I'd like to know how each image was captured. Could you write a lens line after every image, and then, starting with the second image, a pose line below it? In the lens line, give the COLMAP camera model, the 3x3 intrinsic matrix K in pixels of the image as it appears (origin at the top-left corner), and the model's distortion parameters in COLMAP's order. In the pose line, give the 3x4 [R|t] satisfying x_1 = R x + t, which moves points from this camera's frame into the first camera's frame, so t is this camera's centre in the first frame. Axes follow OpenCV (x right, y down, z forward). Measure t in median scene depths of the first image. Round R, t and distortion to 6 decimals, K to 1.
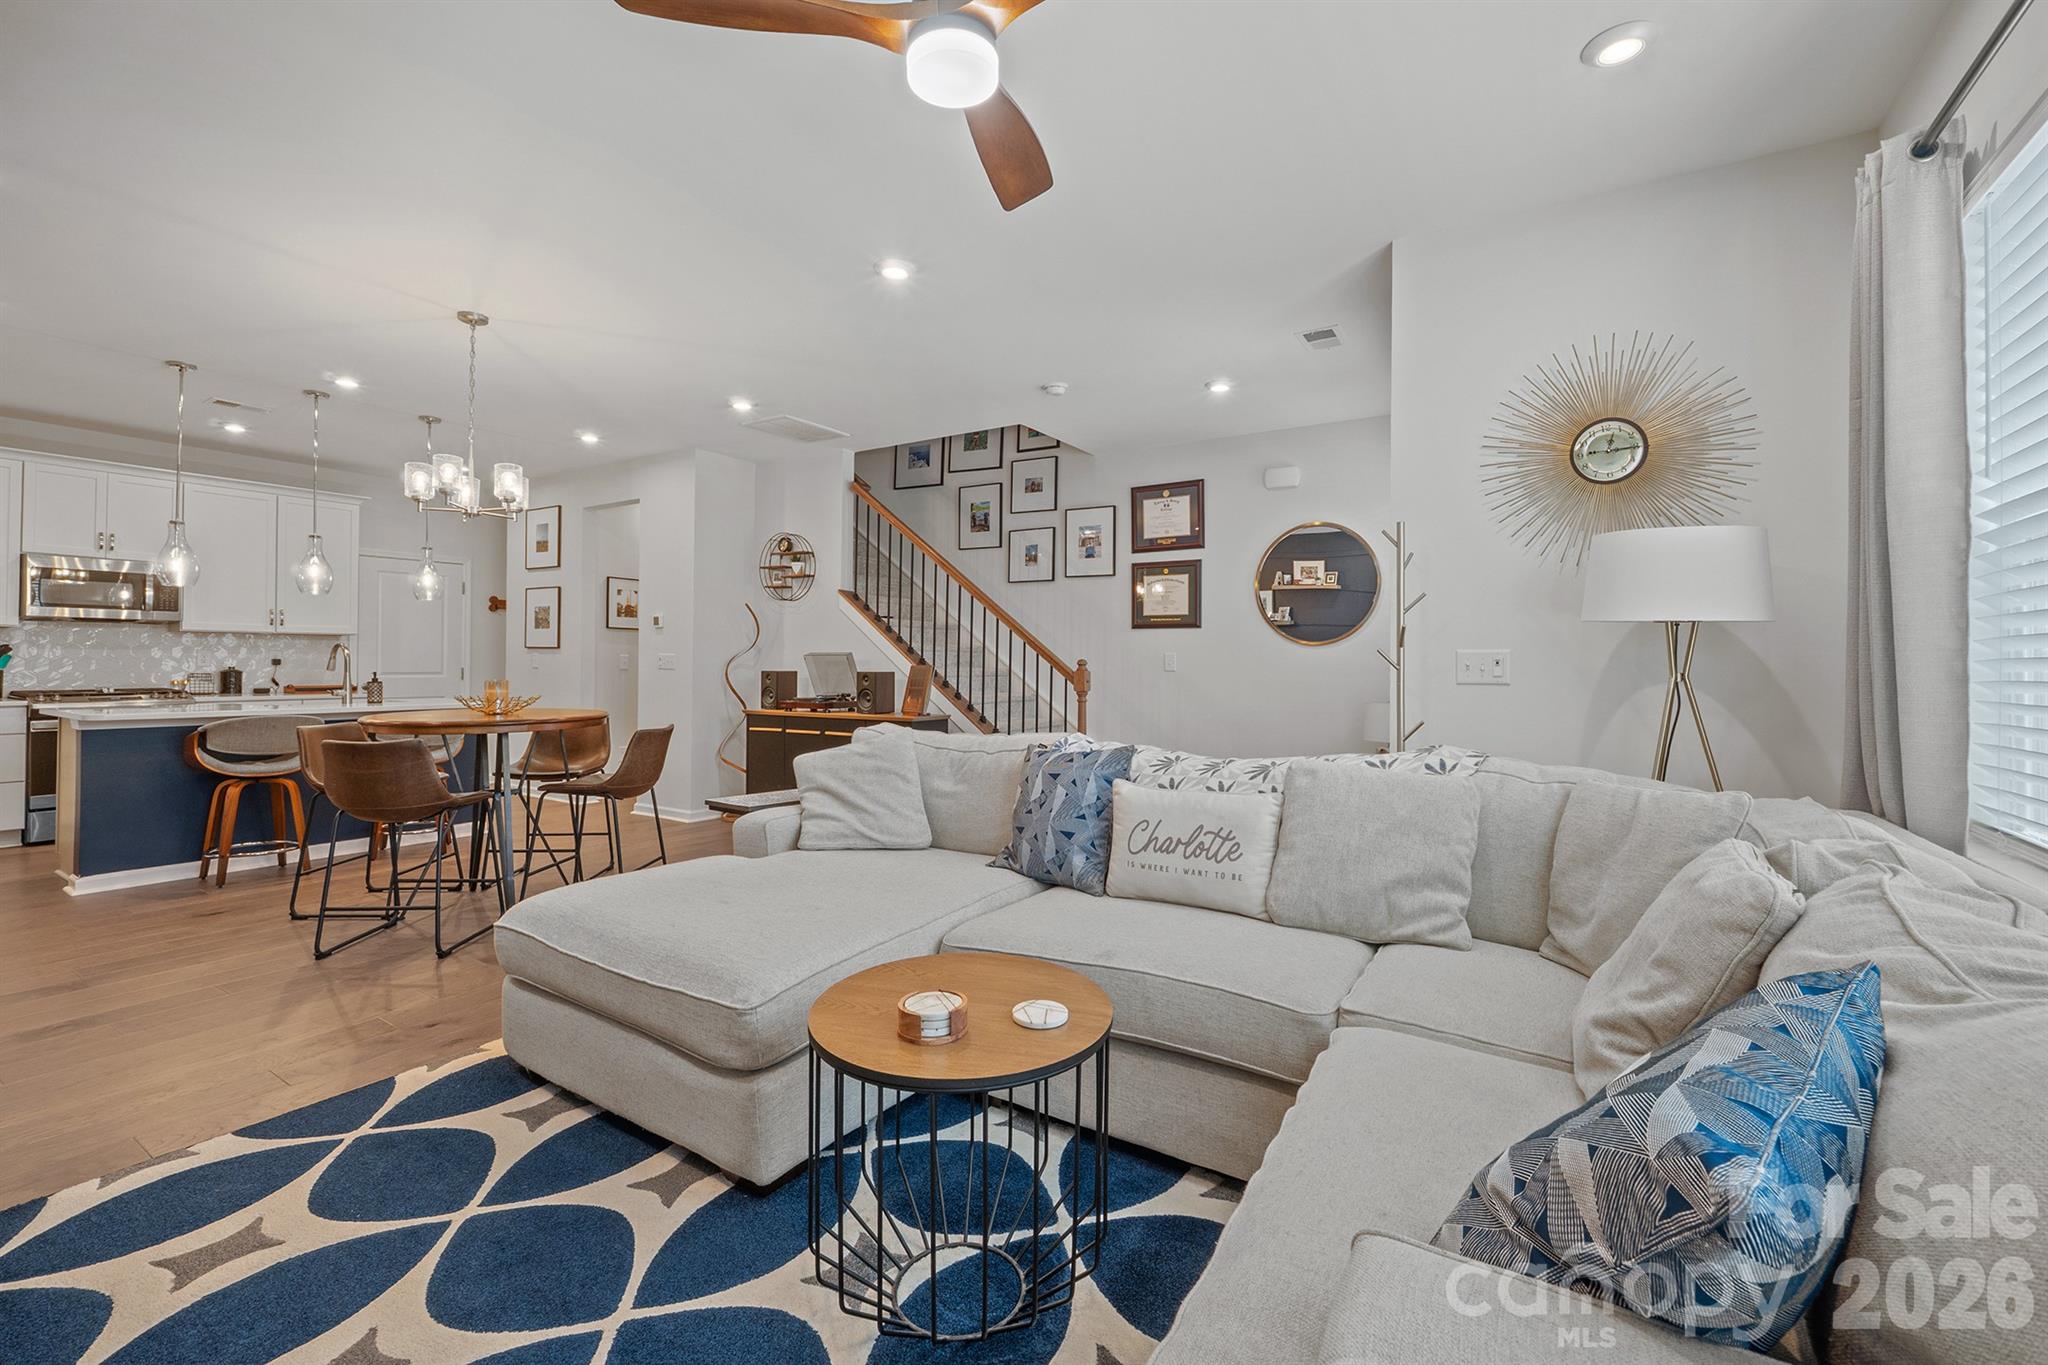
lens RADIAL K [[854.7, 0, 1029.5], [0, 854.7, 659.4], [0, 0, 1]] dist [-0.006317, 0.000200]
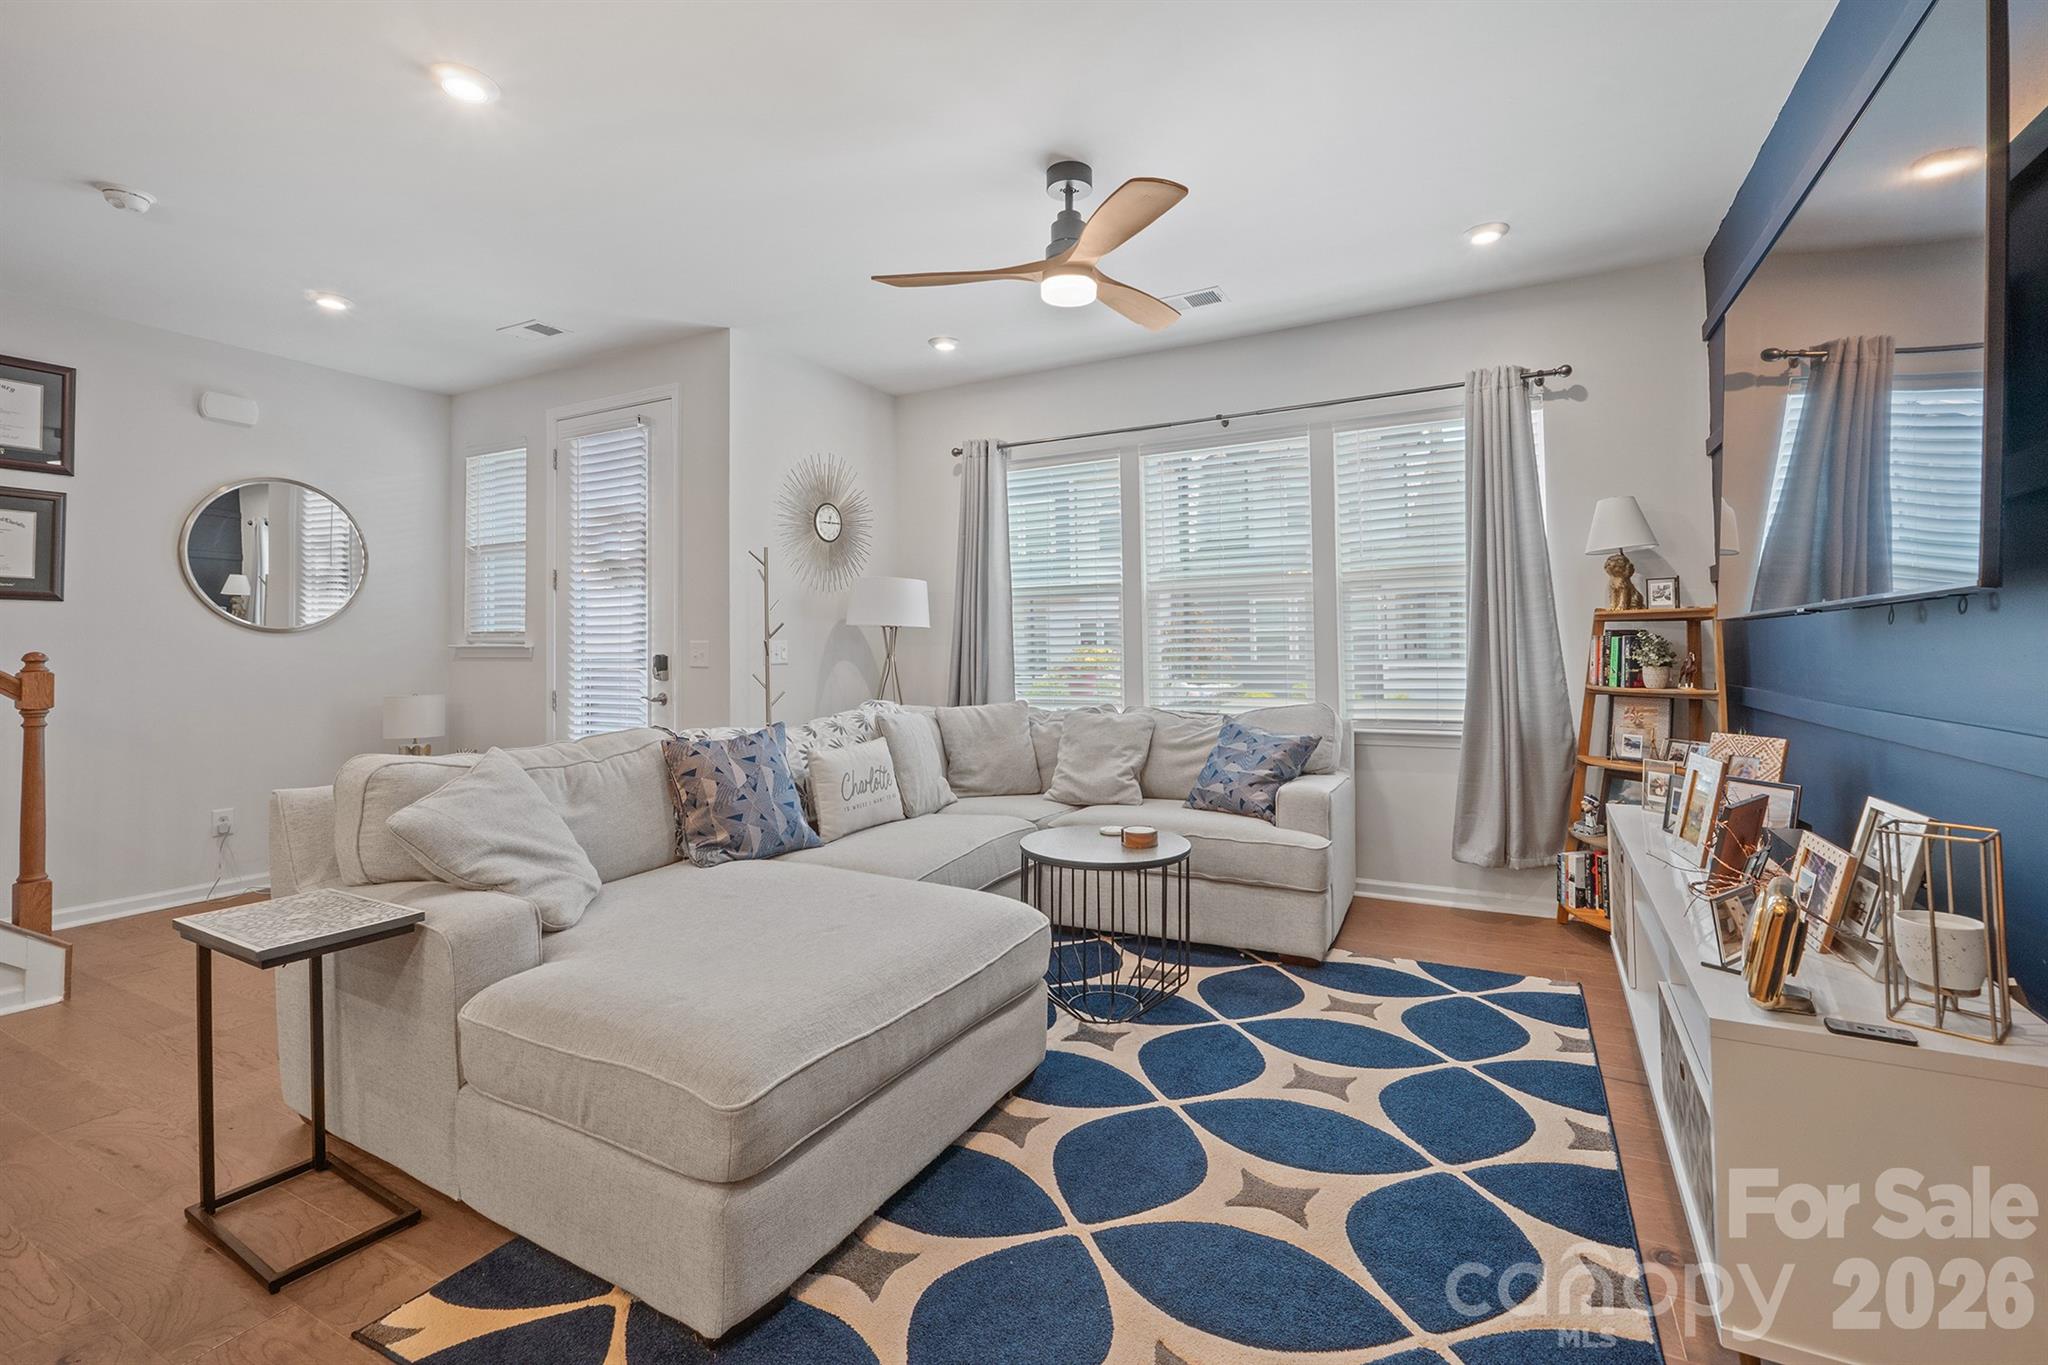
lens RADIAL K [[880.0, 0, 1037.6], [0, 880.0, 623.6], [0, 0, 1]] dist [-0.009649, -0.000166]
pose [[-0.082784, 0.023205, 0.996297, -0.494827], [0.005764, 0.999723, -0.022806, -0.001941], [-0.996551, 0.003854, -0.082895, 0.335893]]
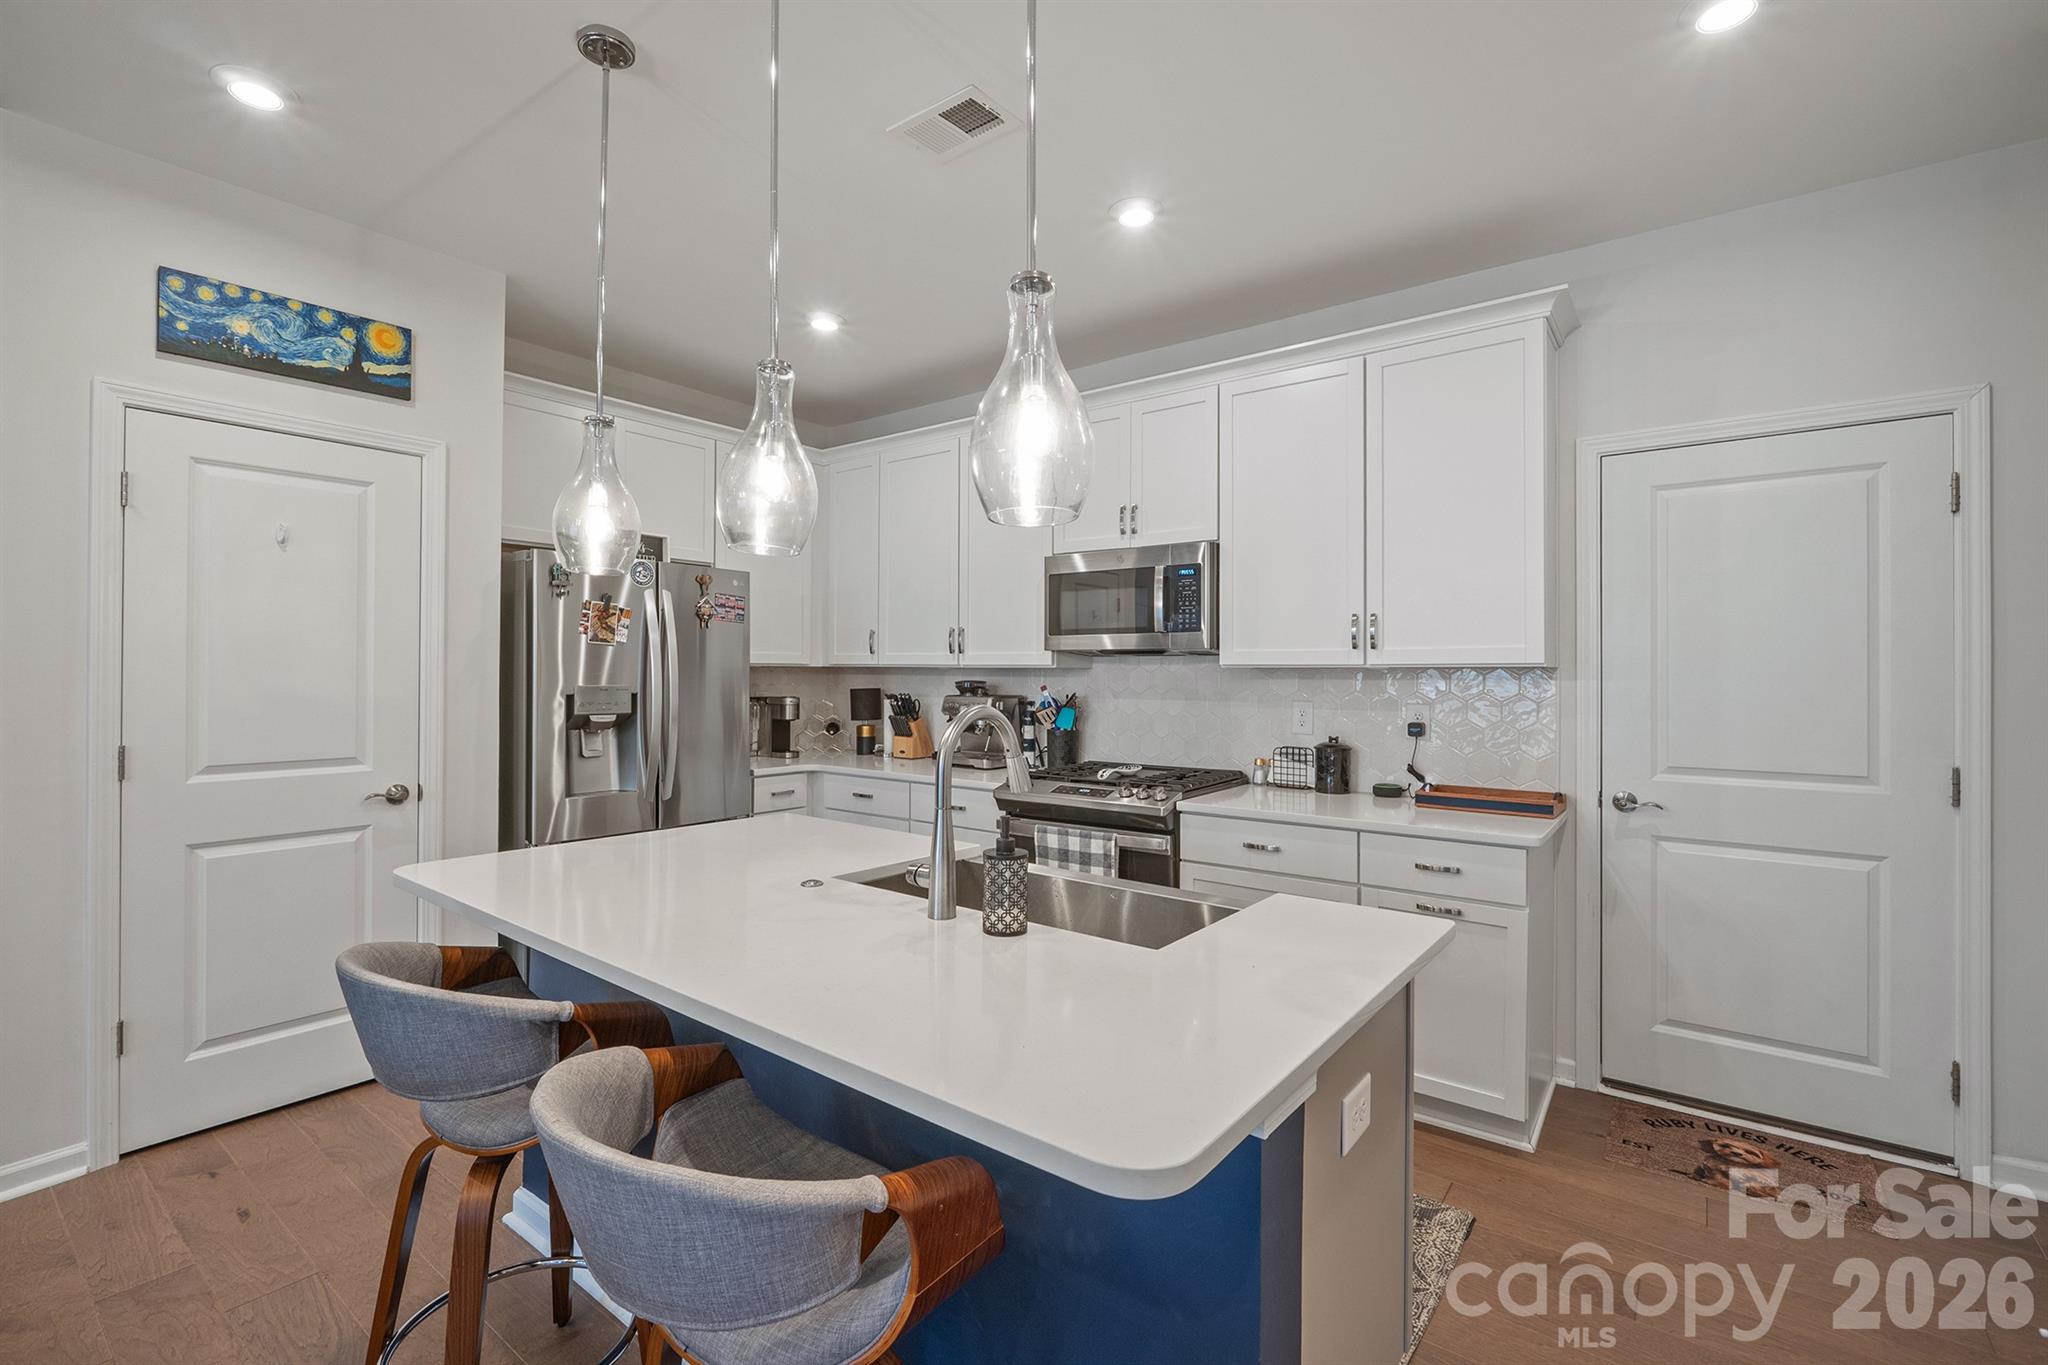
lens RADIAL K [[902.2, 0, 1026.7], [0, 902.2, 666.2], [0, 0, 1]] dist [-0.002501, -0.000460]
pose [[-0.092862, -0.016347, -0.995545, -0.437618], [-0.002380, 0.999866, -0.016196, -0.025148], [0.995676, 0.000865, -0.092889, 0.939789]]
